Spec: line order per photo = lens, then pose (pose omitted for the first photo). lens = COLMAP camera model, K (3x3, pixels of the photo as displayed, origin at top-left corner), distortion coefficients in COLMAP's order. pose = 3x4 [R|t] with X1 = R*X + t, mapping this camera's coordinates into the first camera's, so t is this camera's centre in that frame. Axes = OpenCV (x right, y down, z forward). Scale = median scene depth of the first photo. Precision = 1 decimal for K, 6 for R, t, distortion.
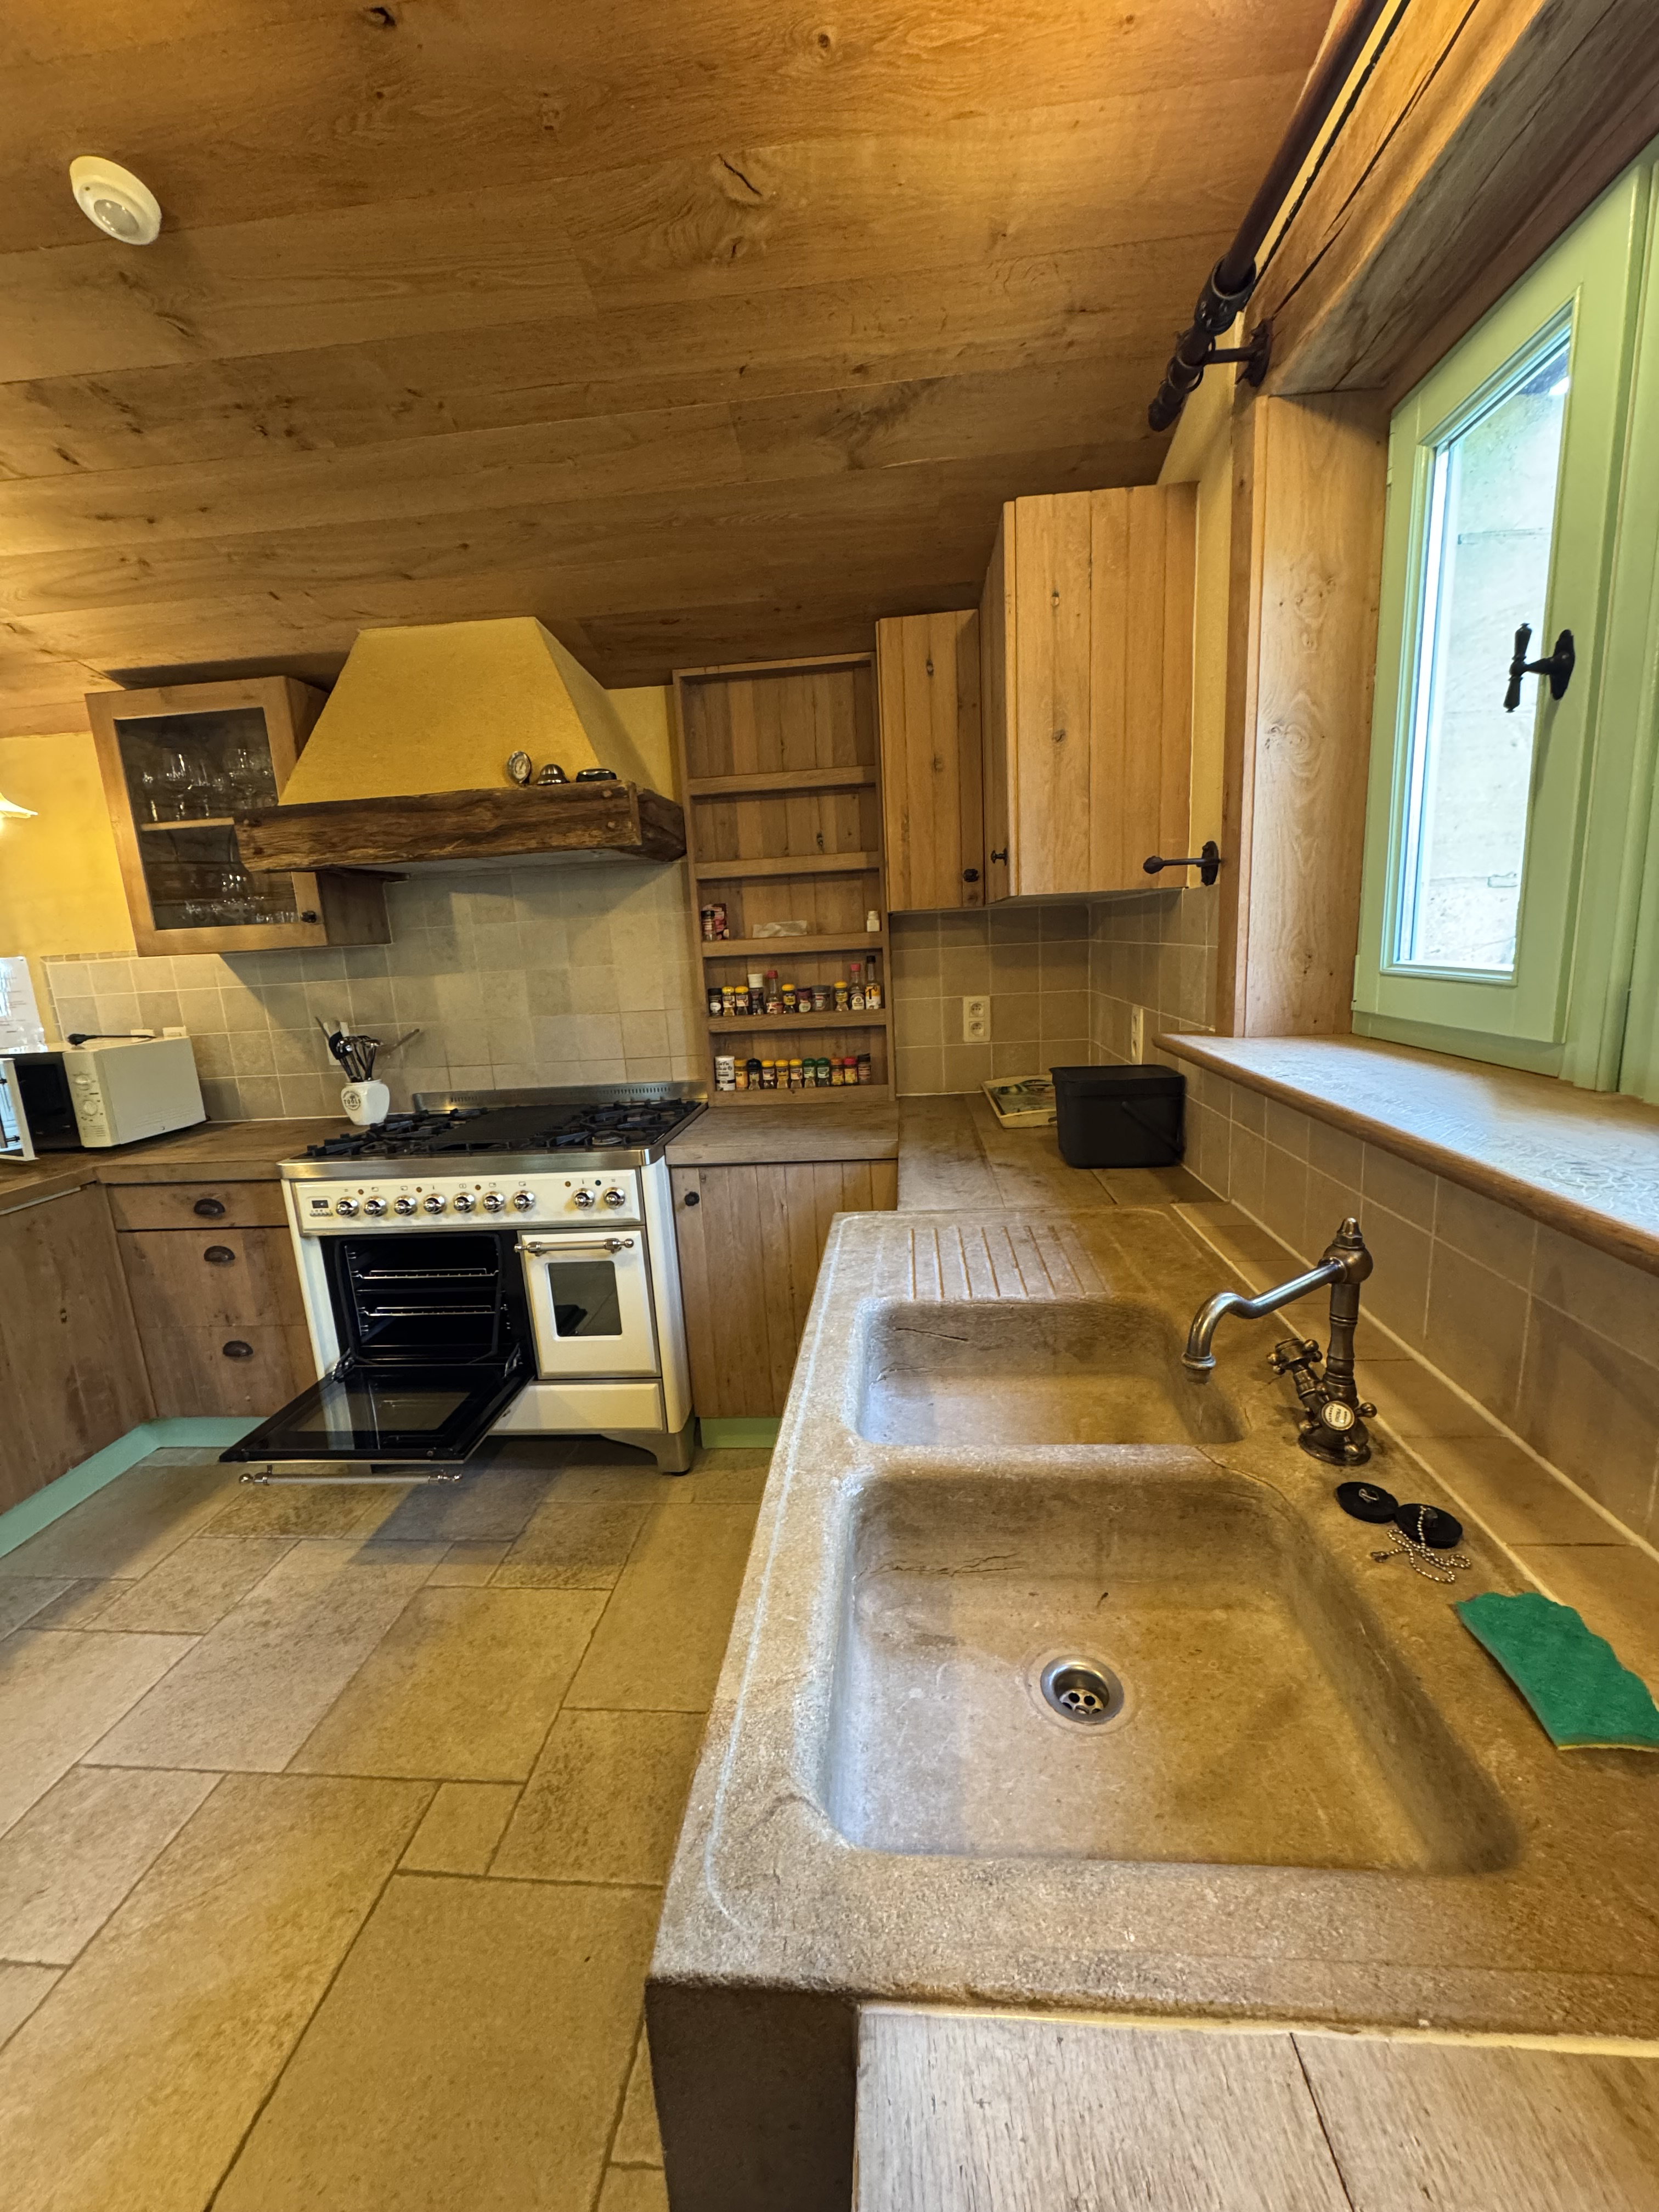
lens RADIAL K [[877.6, 0, 832.1], [0, 877.6, 1109.4], [0, 0, 1]] dist [-0.001671, 0.000361]
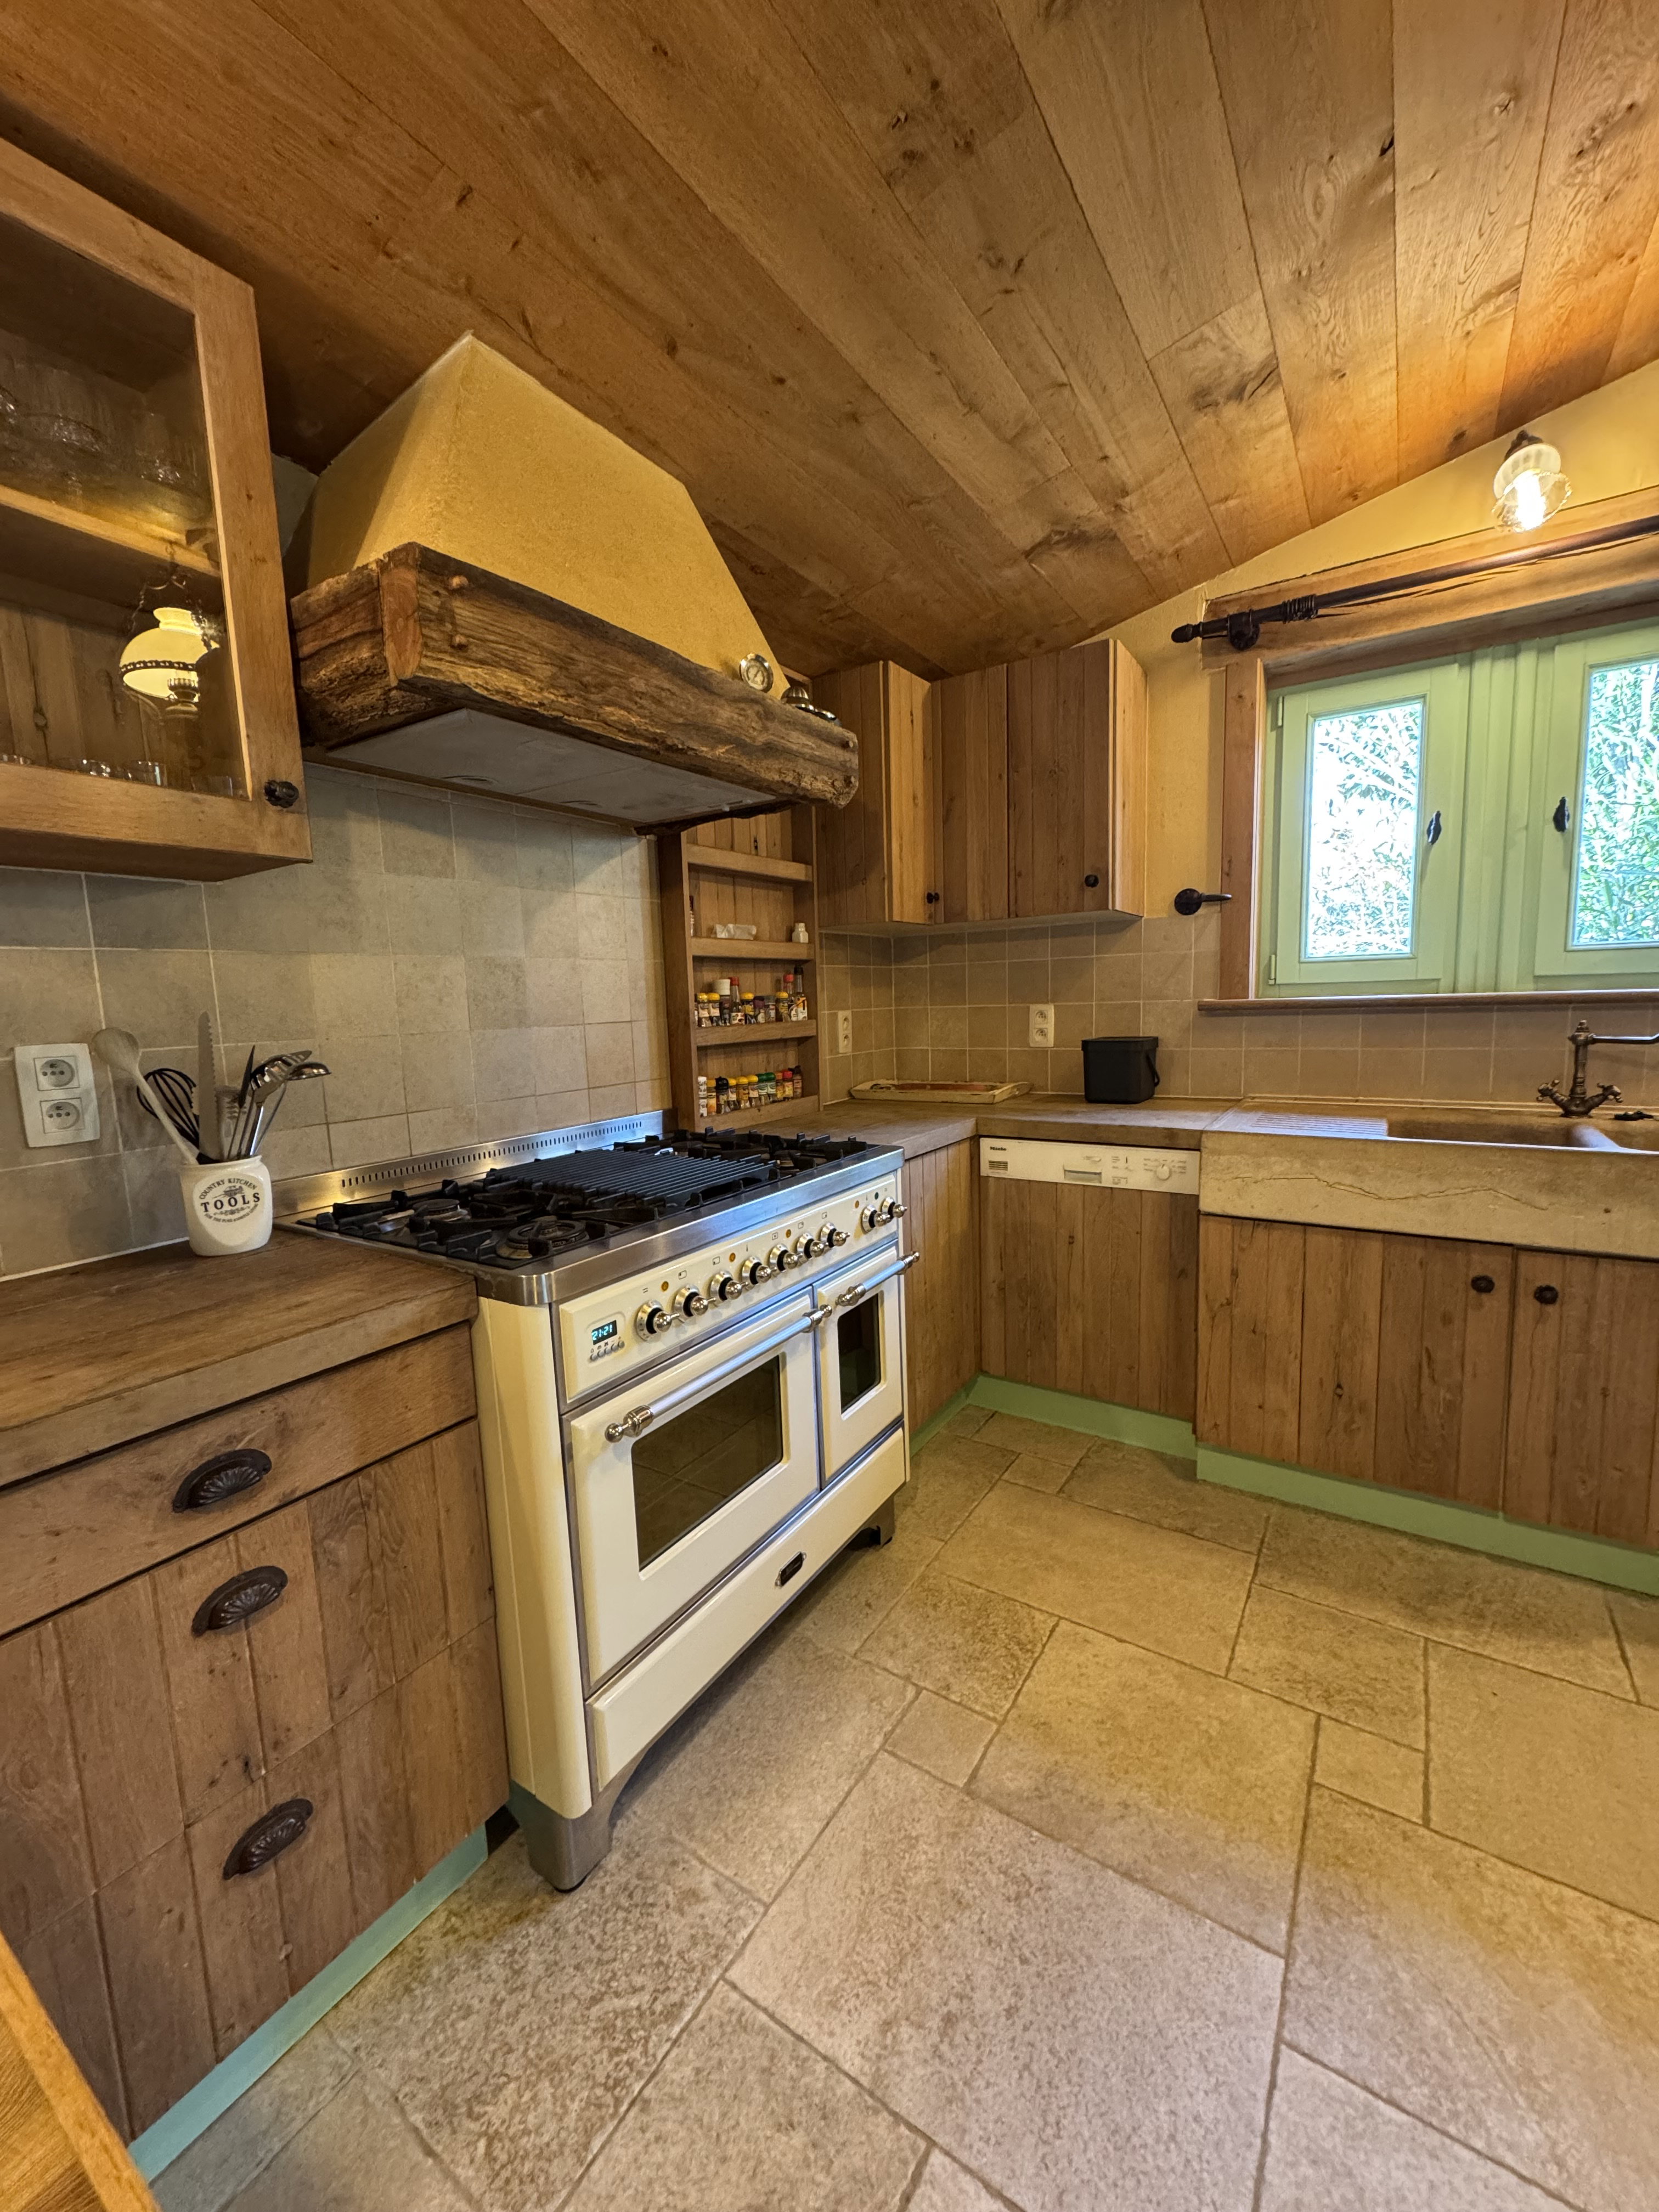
lens RADIAL K [[878.2, 0, 838.3], [0, 878.2, 1109.0], [0, 0, 1]] dist [0.000660, 0.000393]
pose [[0.470474, -0.072530, 0.879428, -0.881357], [0.181377, 0.983285, -0.015937, 0.008781], [-0.863572, 0.167006, 0.475765, 0.544235]]
